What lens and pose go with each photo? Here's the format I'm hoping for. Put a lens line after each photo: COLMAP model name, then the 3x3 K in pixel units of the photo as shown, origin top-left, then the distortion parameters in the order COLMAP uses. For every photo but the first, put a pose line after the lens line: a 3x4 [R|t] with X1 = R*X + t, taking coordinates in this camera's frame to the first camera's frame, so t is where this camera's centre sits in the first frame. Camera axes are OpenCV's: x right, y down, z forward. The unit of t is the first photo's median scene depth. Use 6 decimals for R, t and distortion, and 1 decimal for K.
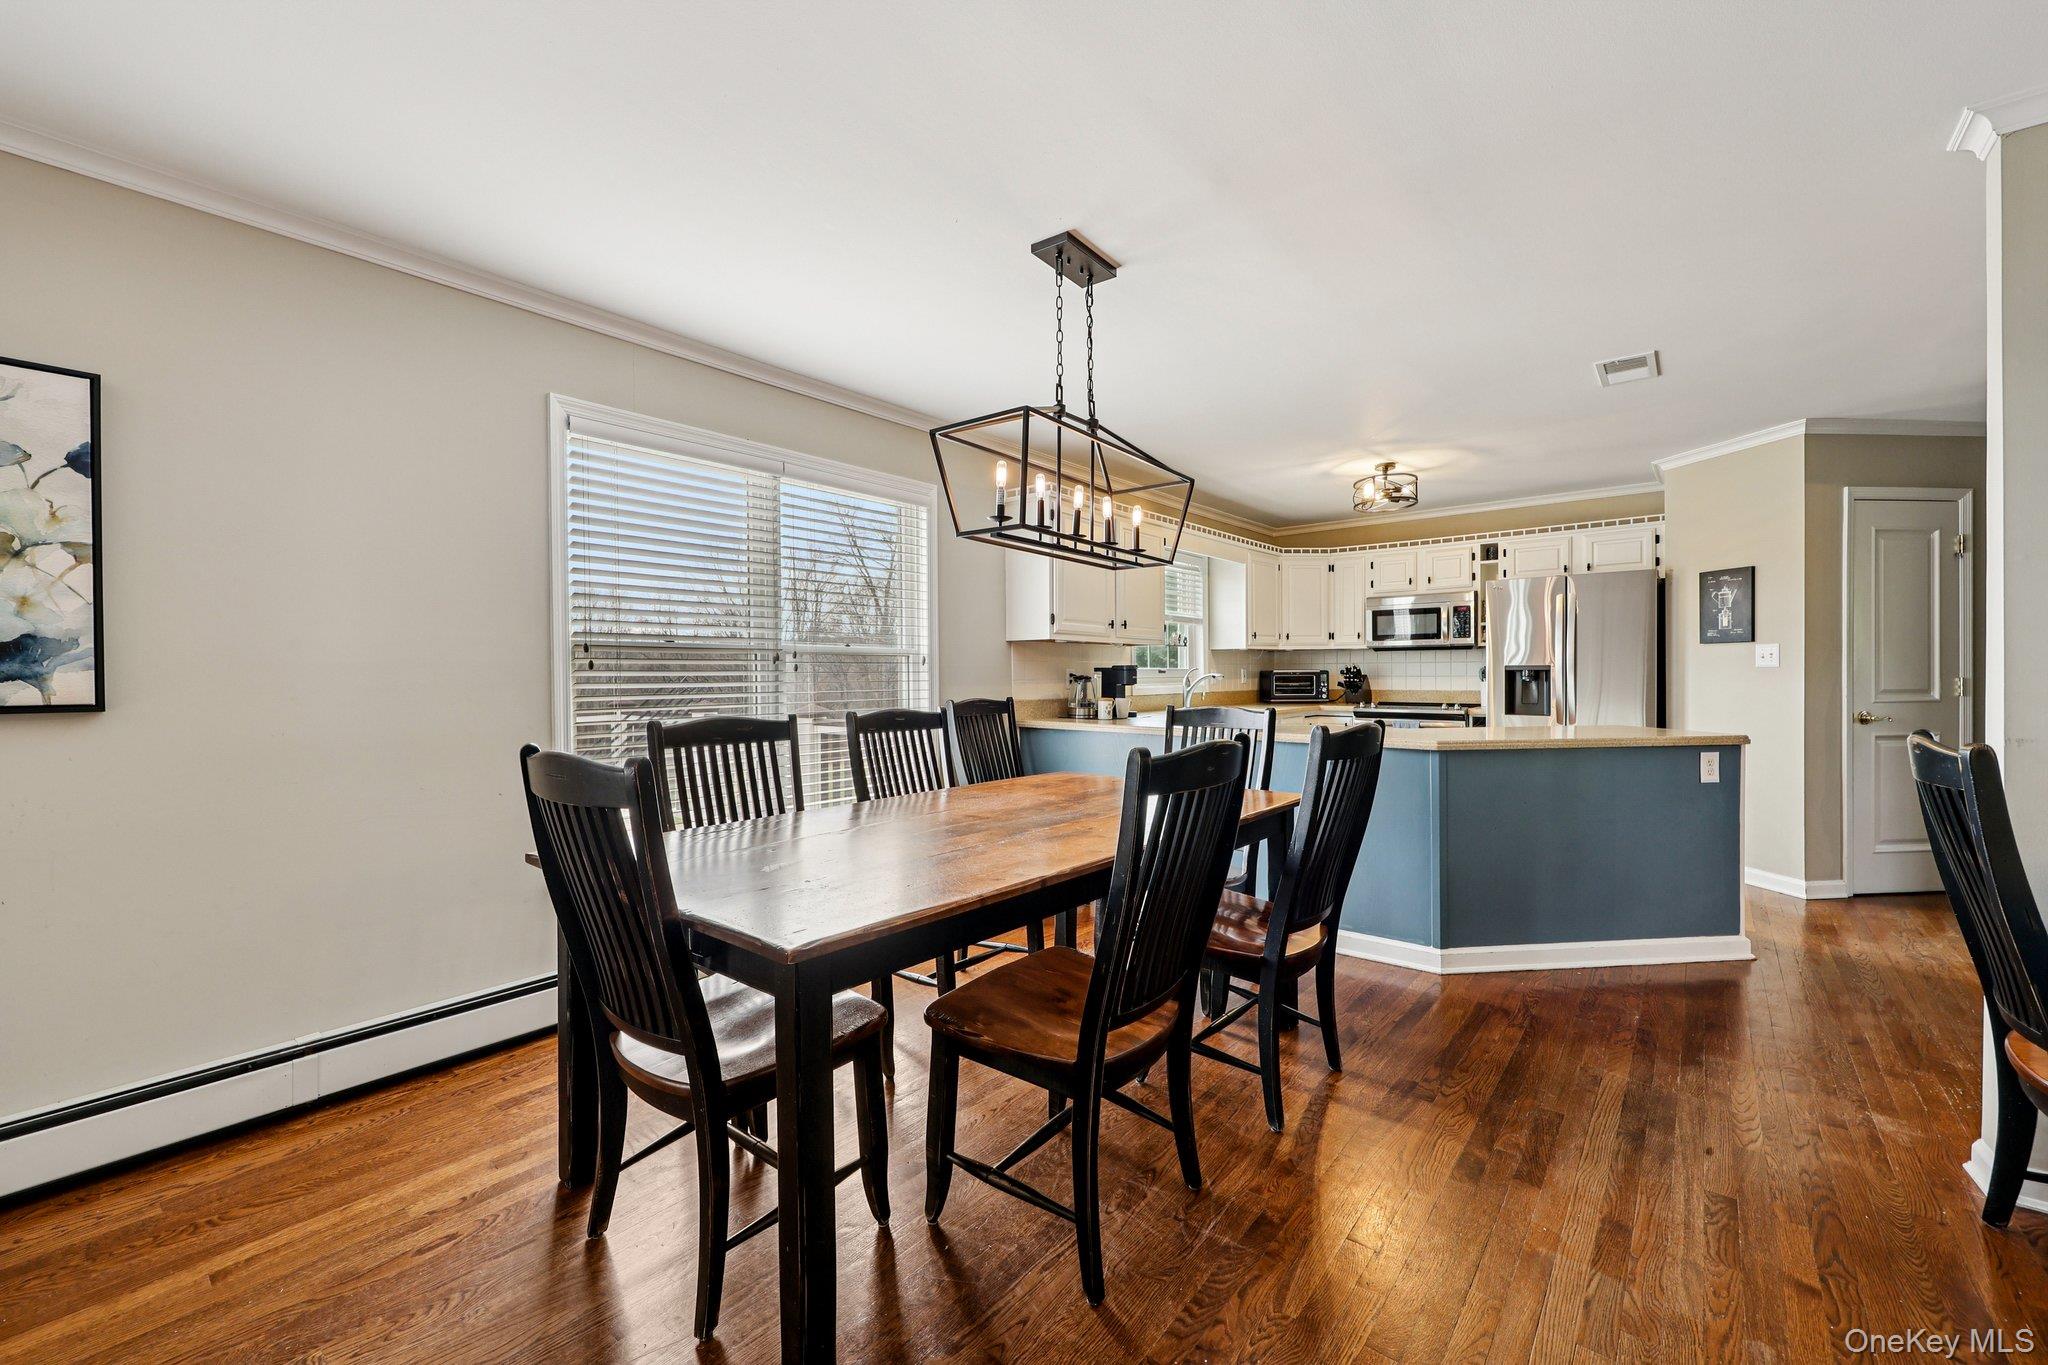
lens RADIAL K [[826.8, 0, 1025.8], [0, 826.8, 685.5], [0, 0, 1]] dist [-0.000997, 0.000492]
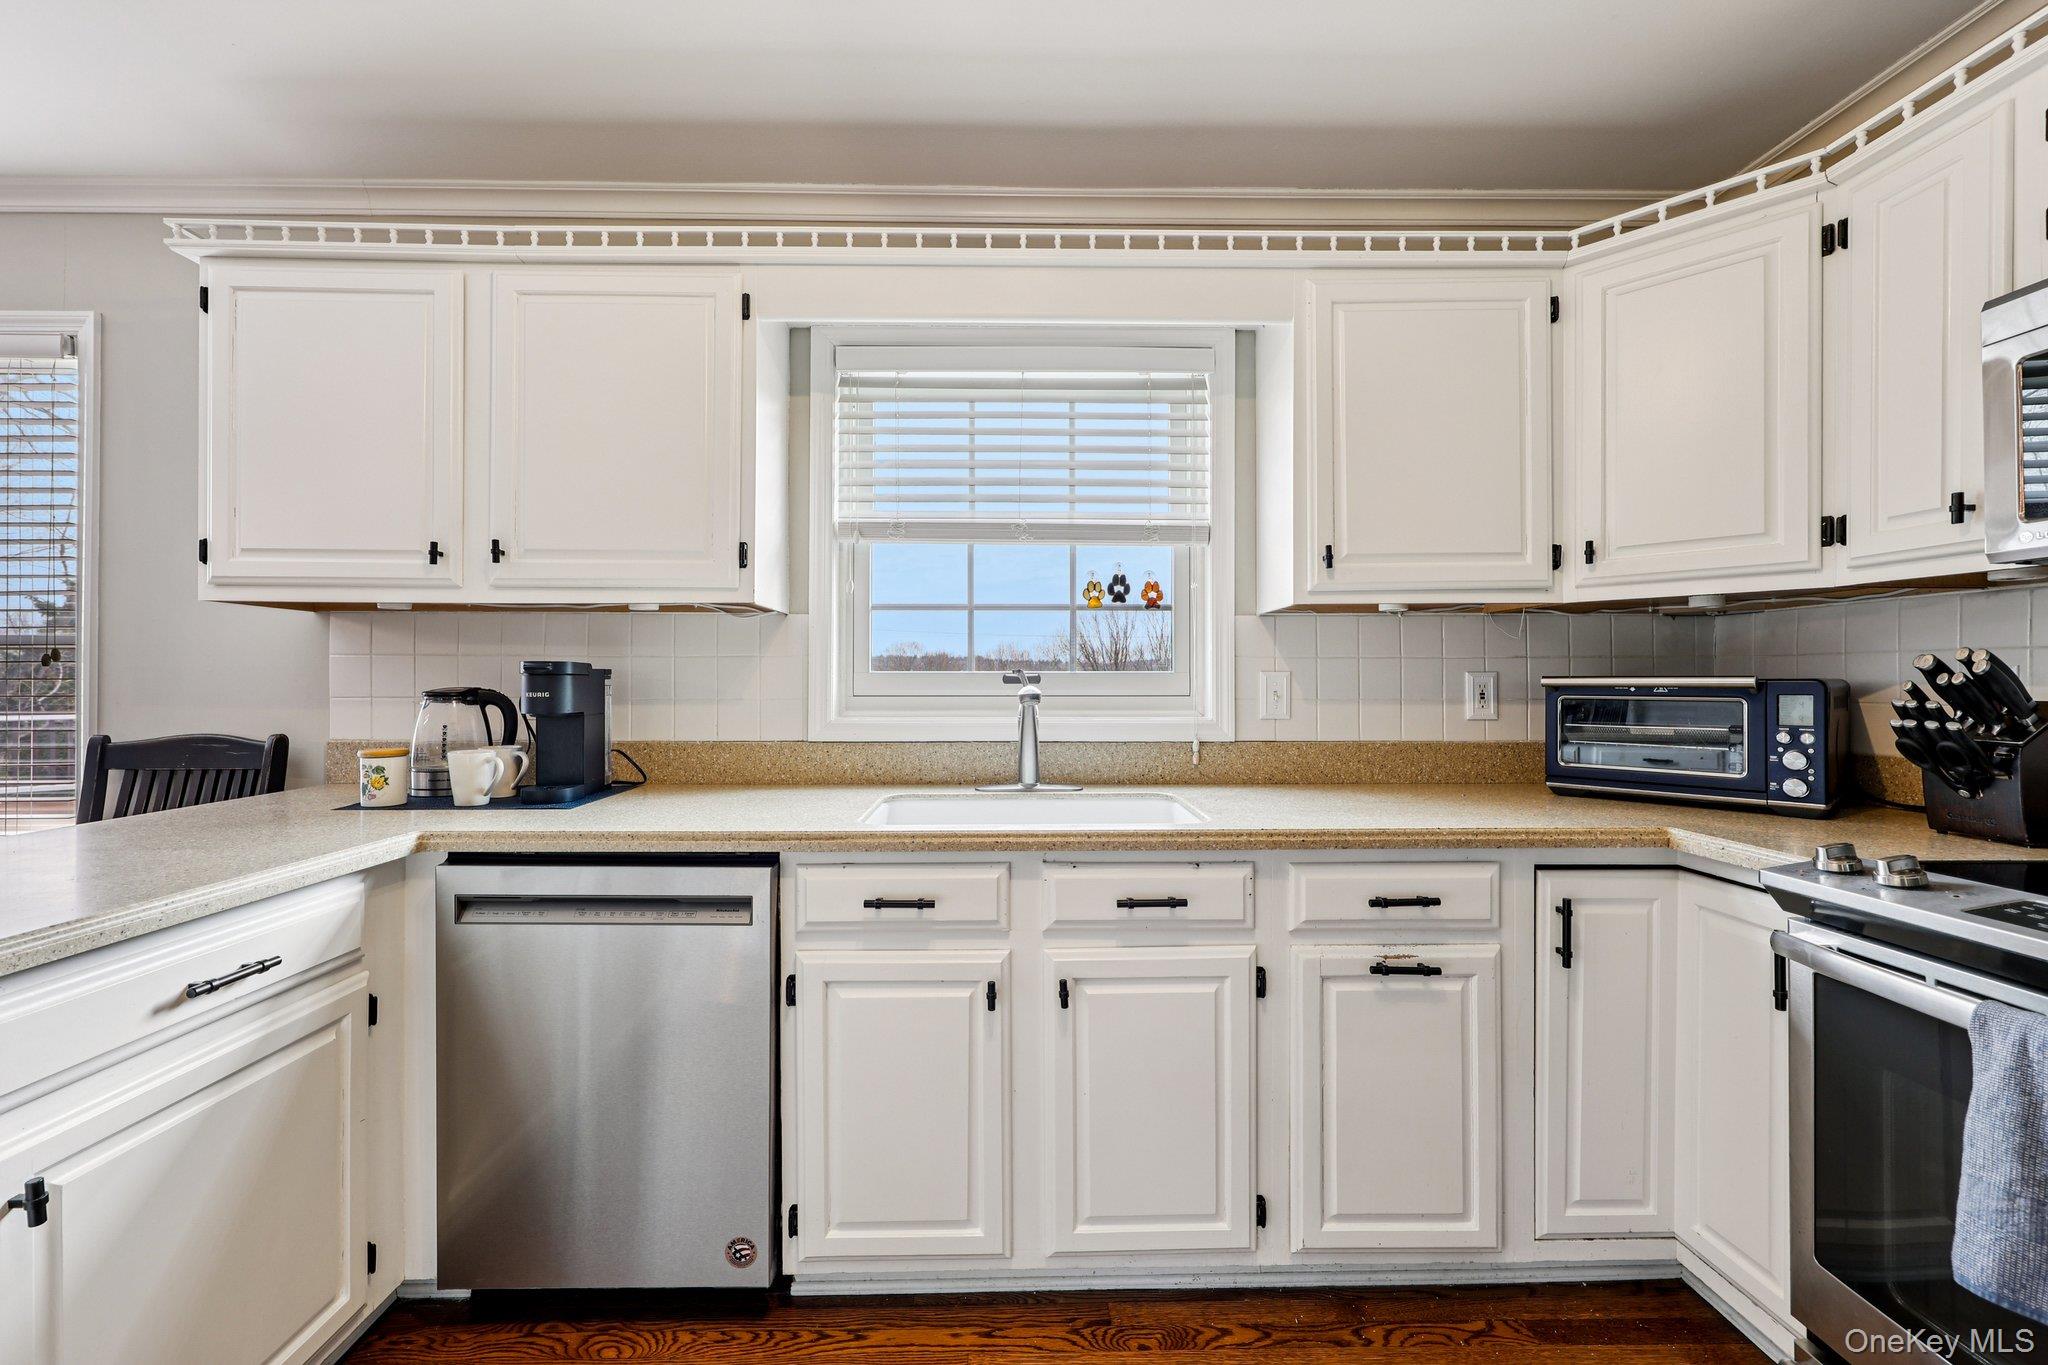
lens RADIAL K [[826.8, 0, 1012.3], [0, 826.8, 682.3], [0, 0, 1]] dist [-0.000997, 0.000492]
pose [[0.645811, 0.006686, -0.763468, 0.541619], [-0.015986, 0.999861, -0.004767, -0.016761], [0.763330, 0.015283, 0.645828, 0.921093]]
